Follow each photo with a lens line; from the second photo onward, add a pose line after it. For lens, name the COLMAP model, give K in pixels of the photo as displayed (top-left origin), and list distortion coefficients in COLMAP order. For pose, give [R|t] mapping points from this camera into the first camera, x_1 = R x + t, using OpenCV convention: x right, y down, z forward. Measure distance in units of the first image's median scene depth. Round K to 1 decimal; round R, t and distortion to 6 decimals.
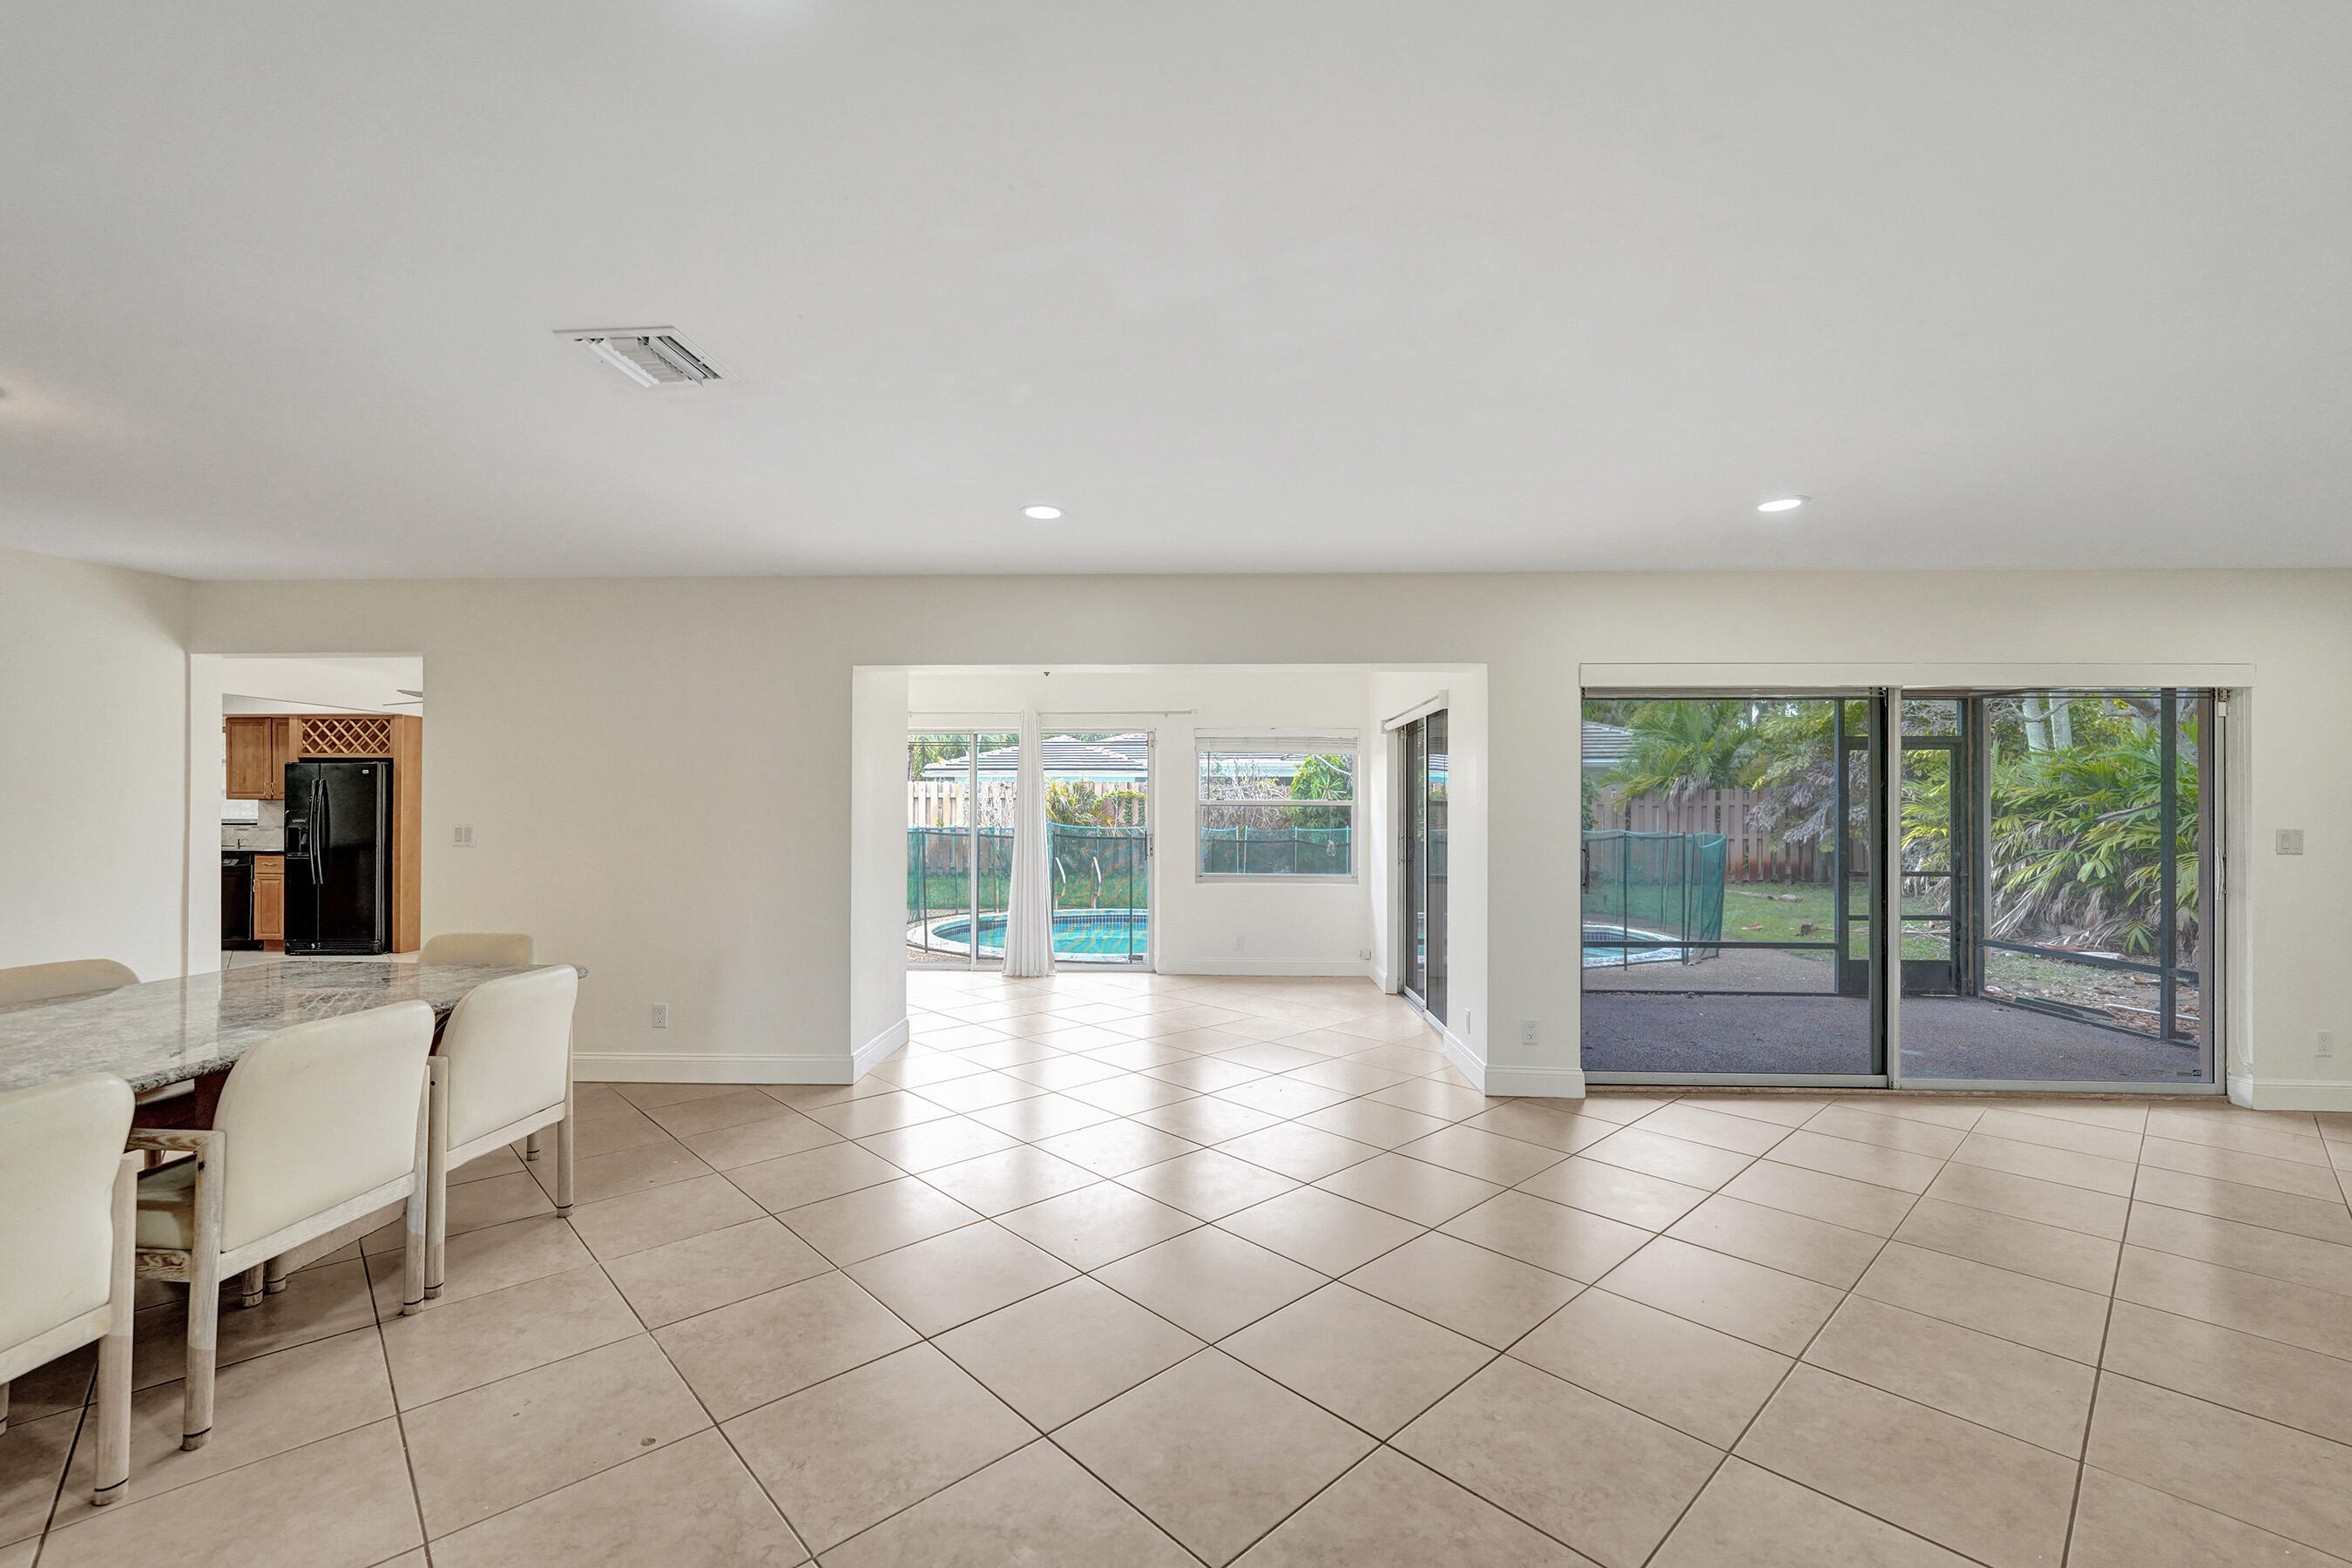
lens RADIAL K [[979.4, 0, 1188.7], [0, 979.4, 804.5], [0, 0, 1]] dist [-0.018005, 0.003680]
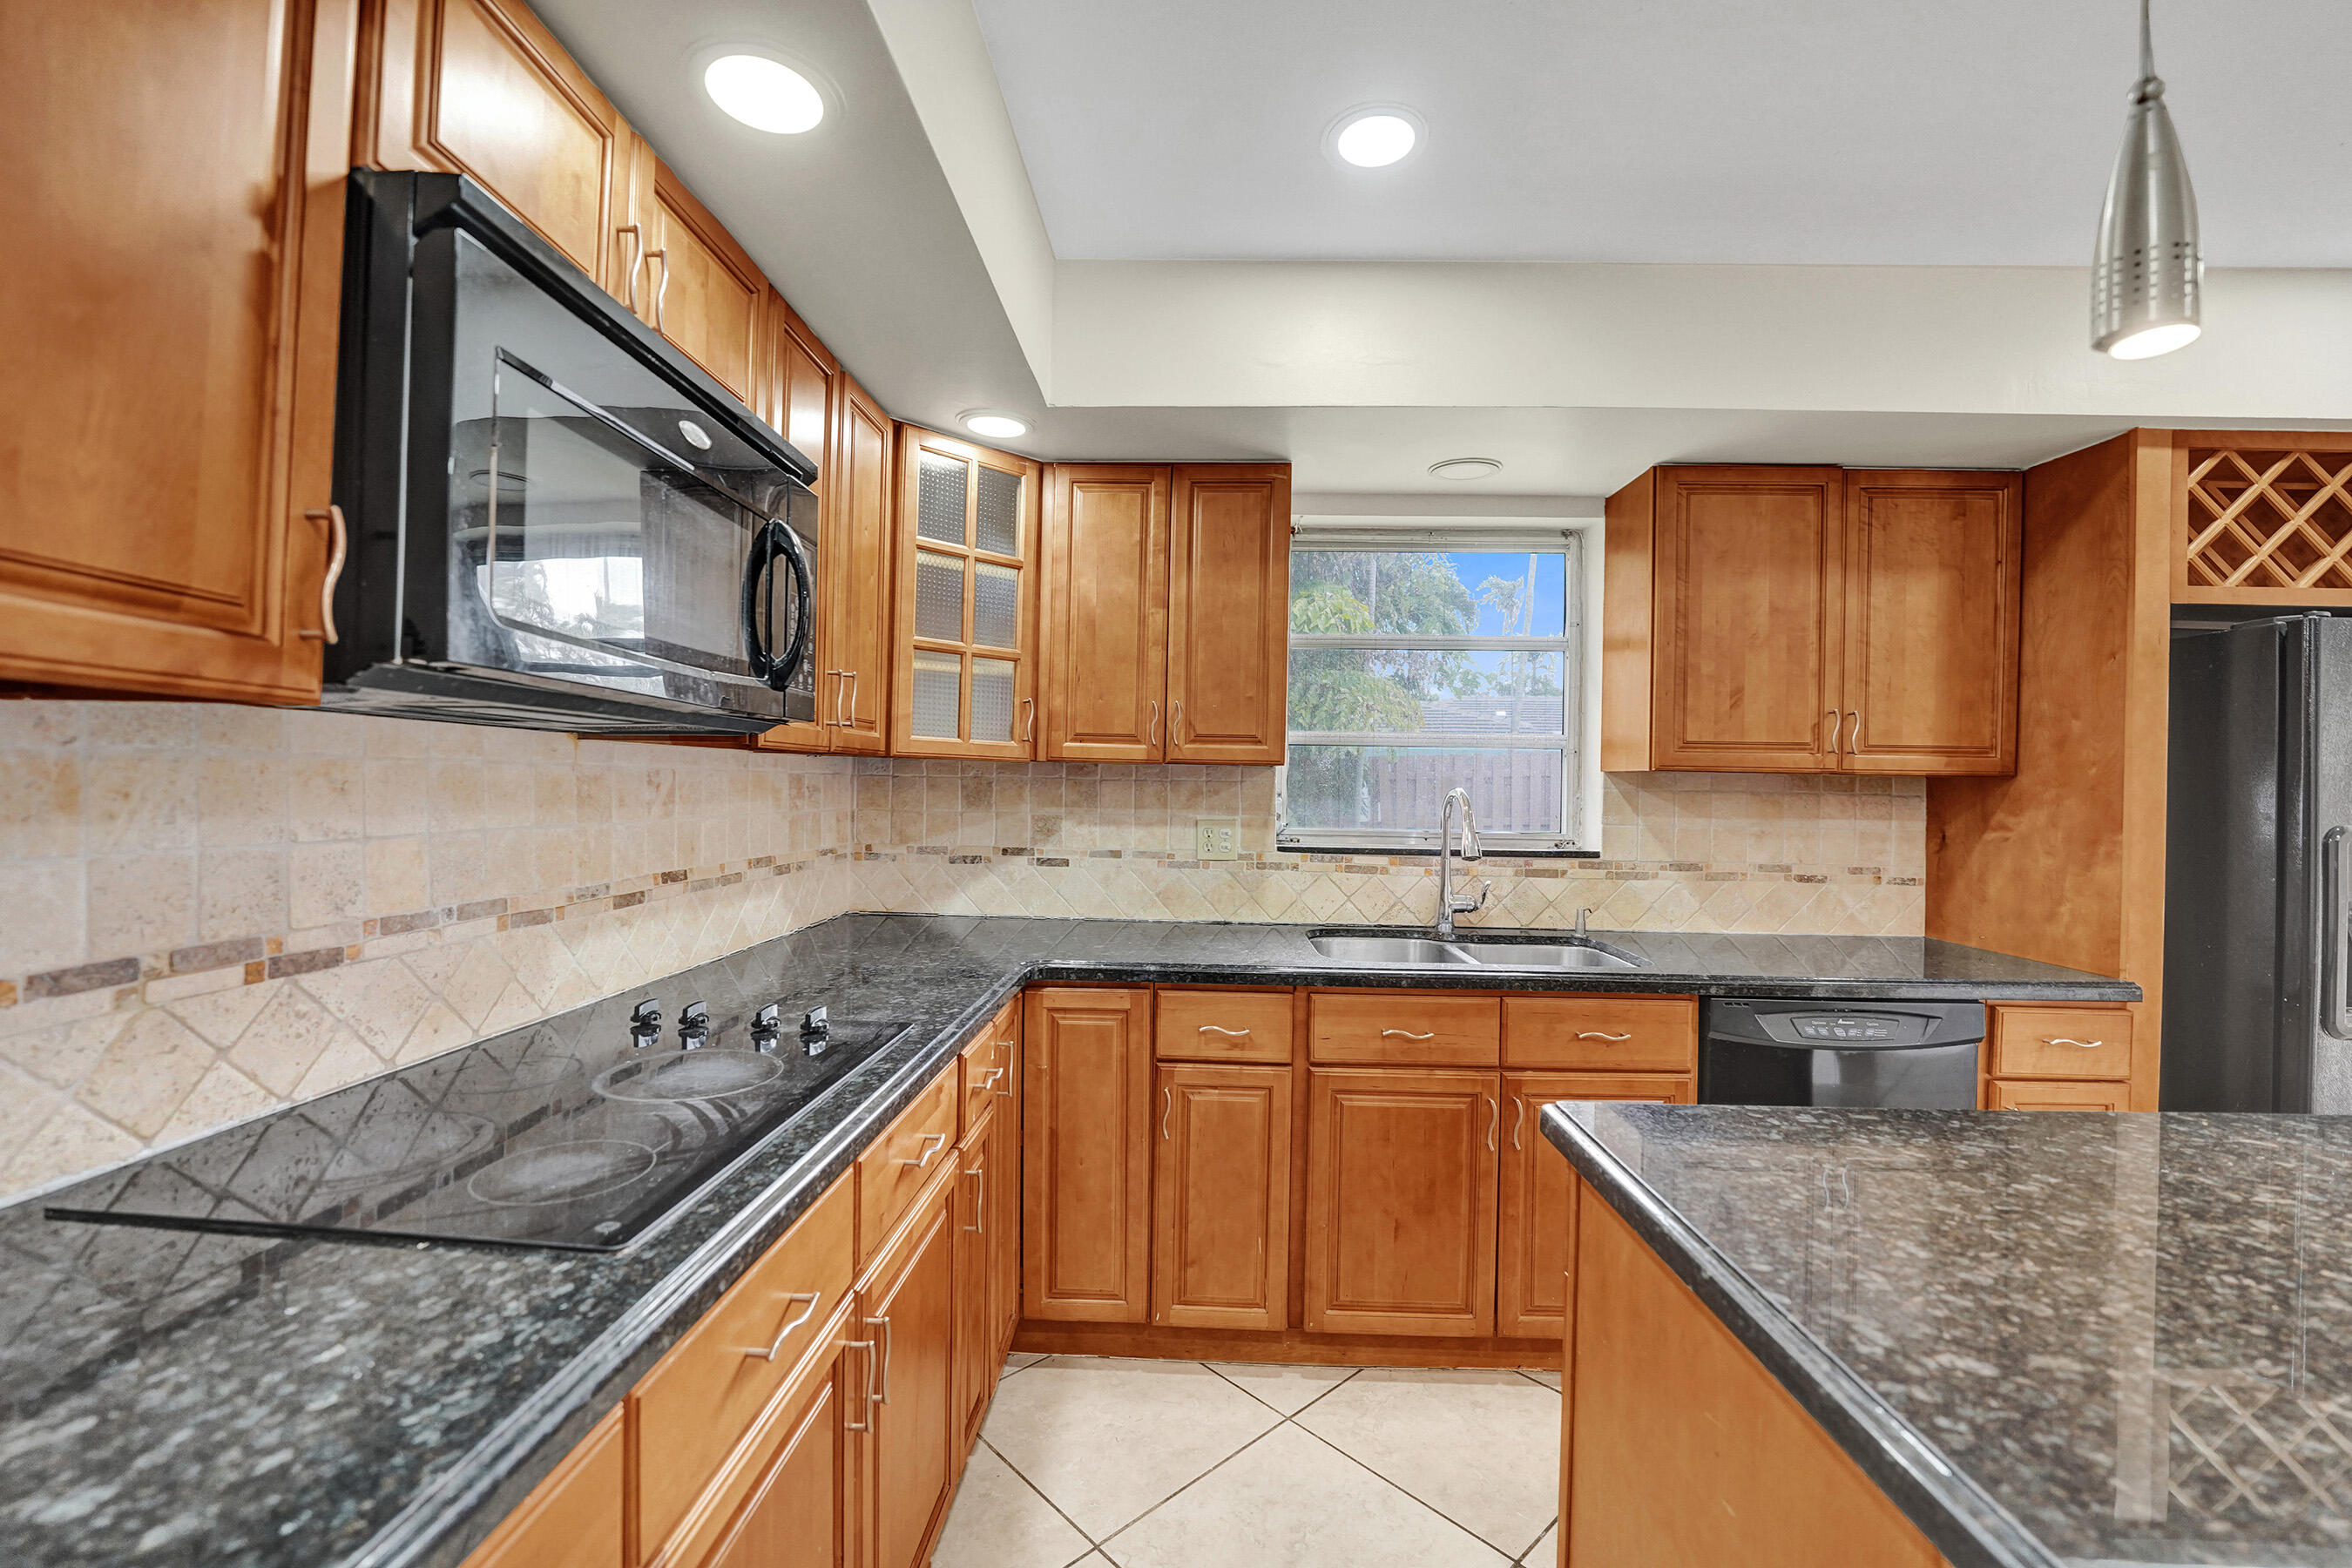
lens RADIAL K [[979.4, 0, 1175.0], [0, 979.4, 781.2], [0, 0, 1]] dist [-0.018005, 0.003680]
pose [[0.999770, 0.012989, 0.017070, -1.227402], [-0.013057, 0.999907, 0.003838, -0.001722], [-0.017018, -0.004060, 0.999847, 0.795189]]
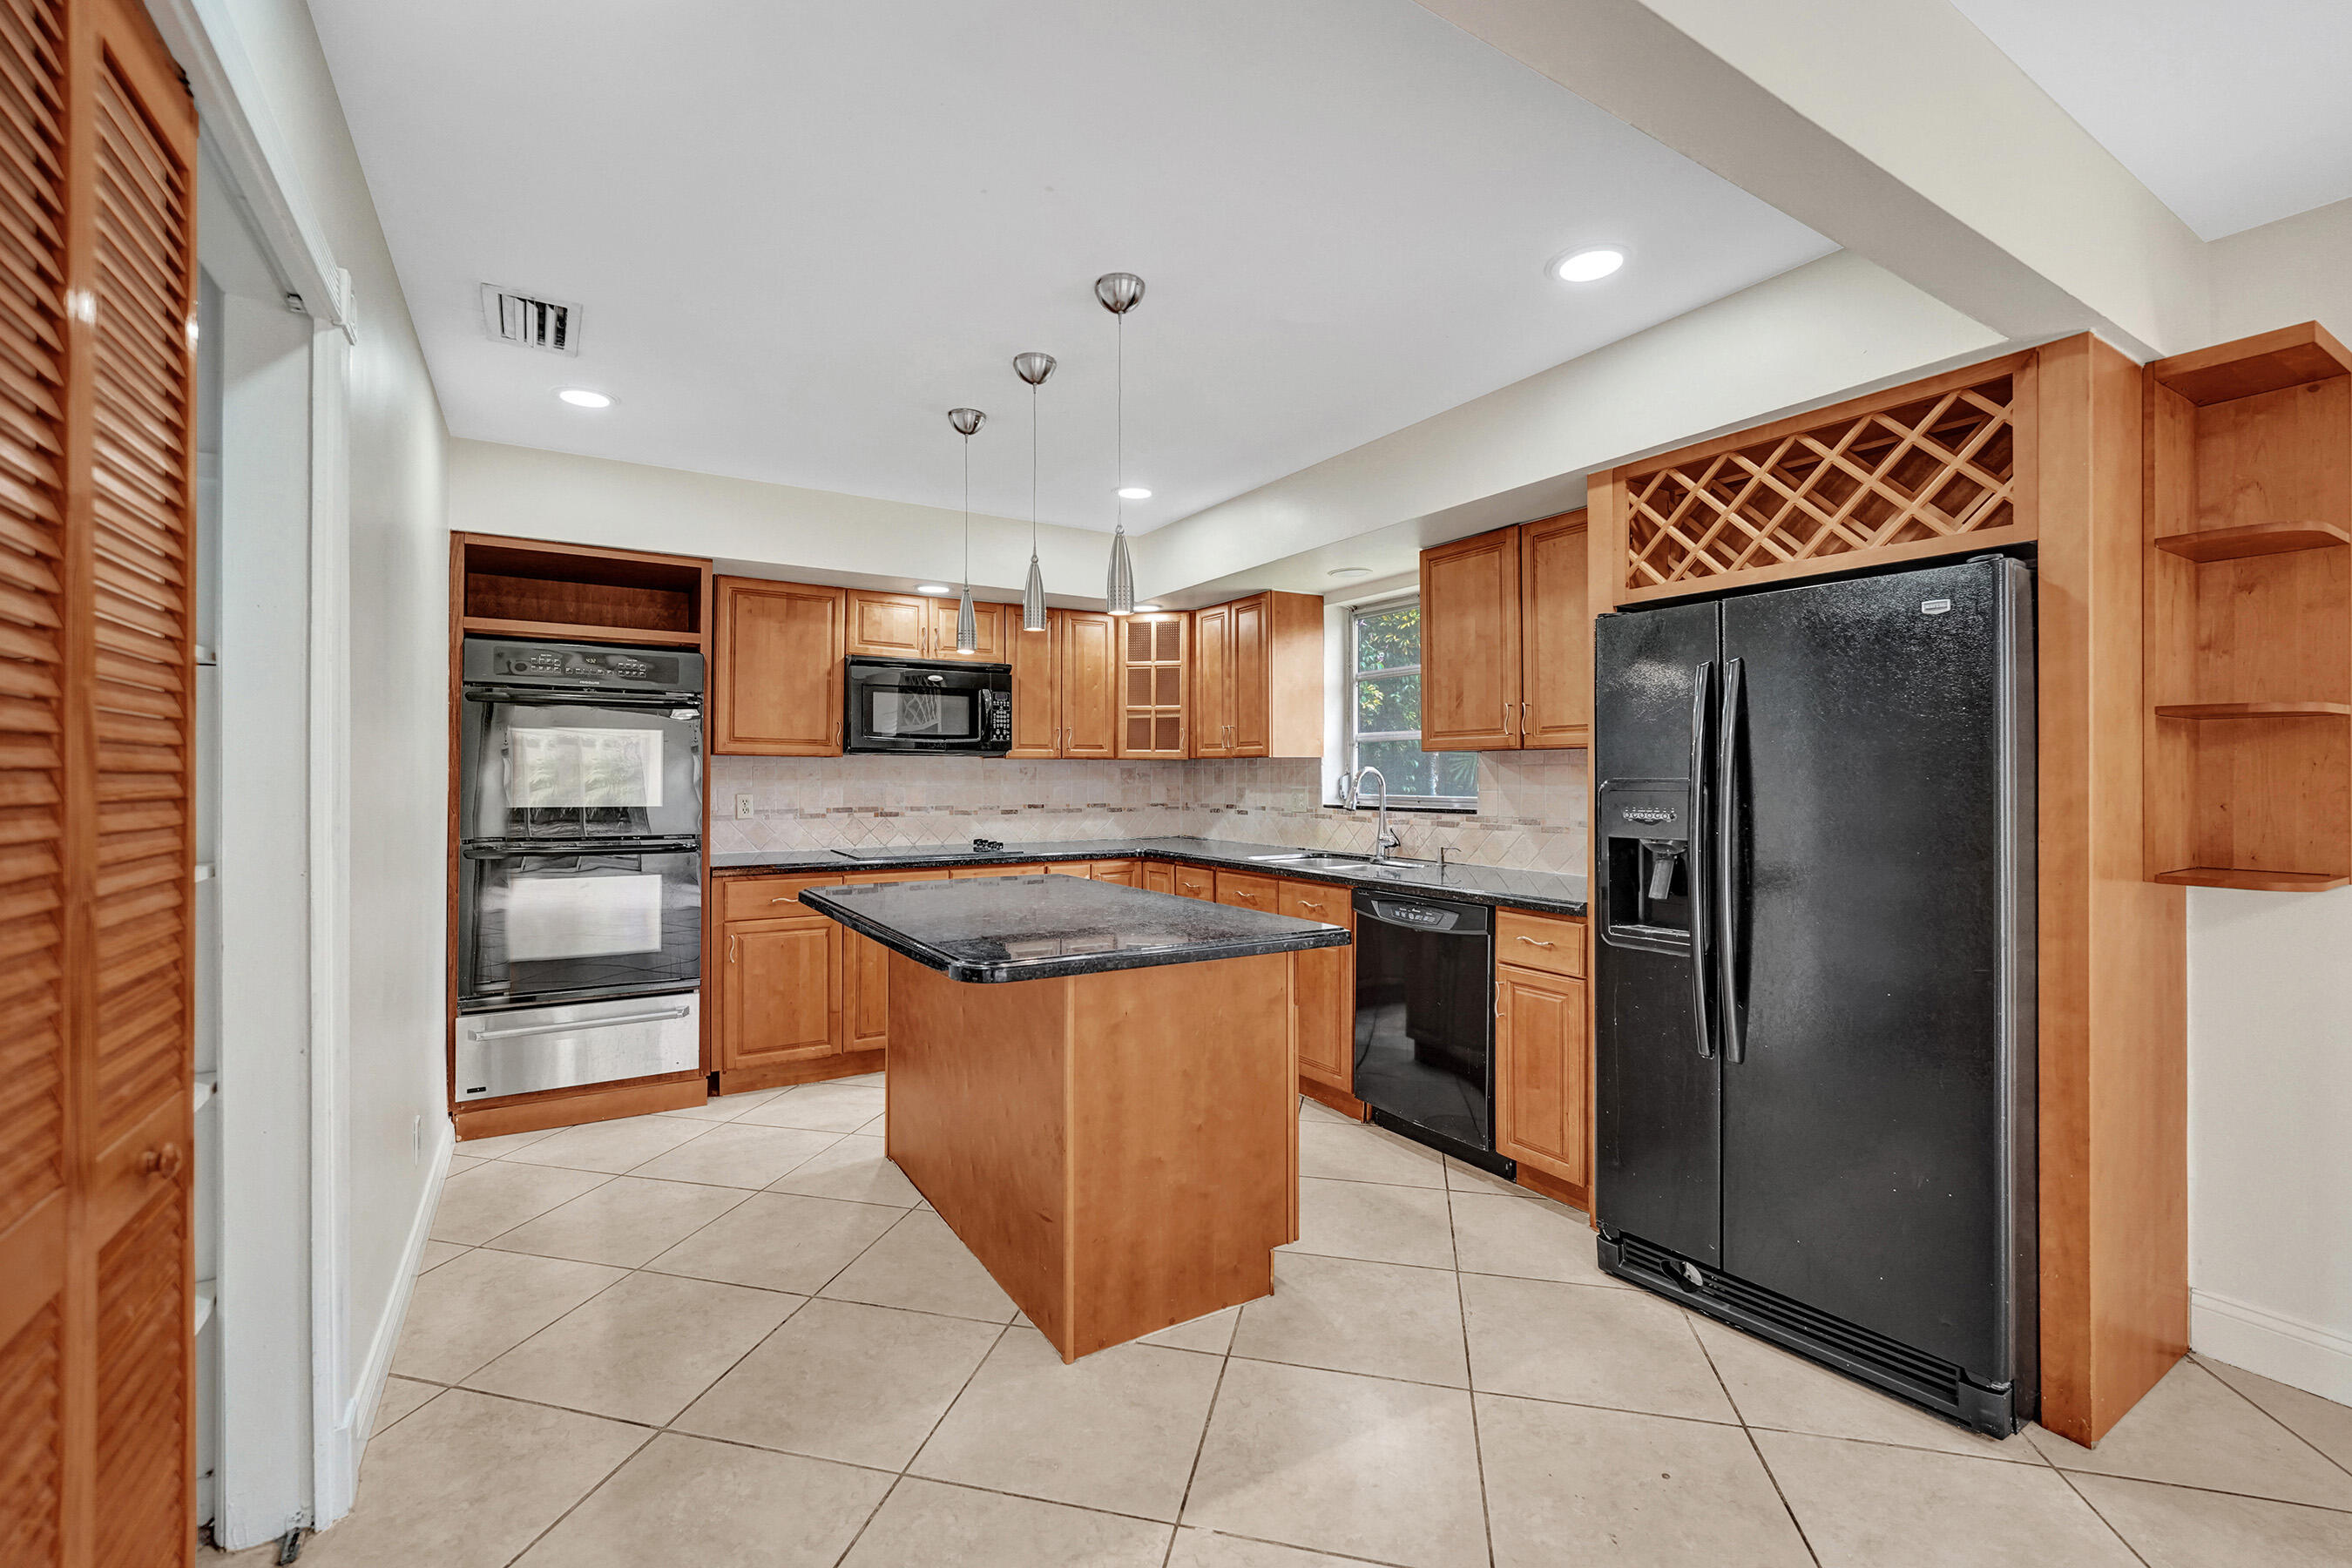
lens RADIAL K [[979.4, 0, 1181.7], [0, 979.4, 770.6], [0, 0, 1]] dist [-0.018005, 0.003680]
pose [[0.580252, -0.009886, -0.814377, -0.782707], [0.007619, 0.999948, -0.006709, 0.004912], [0.814401, -0.002312, 0.580297, 0.738946]]
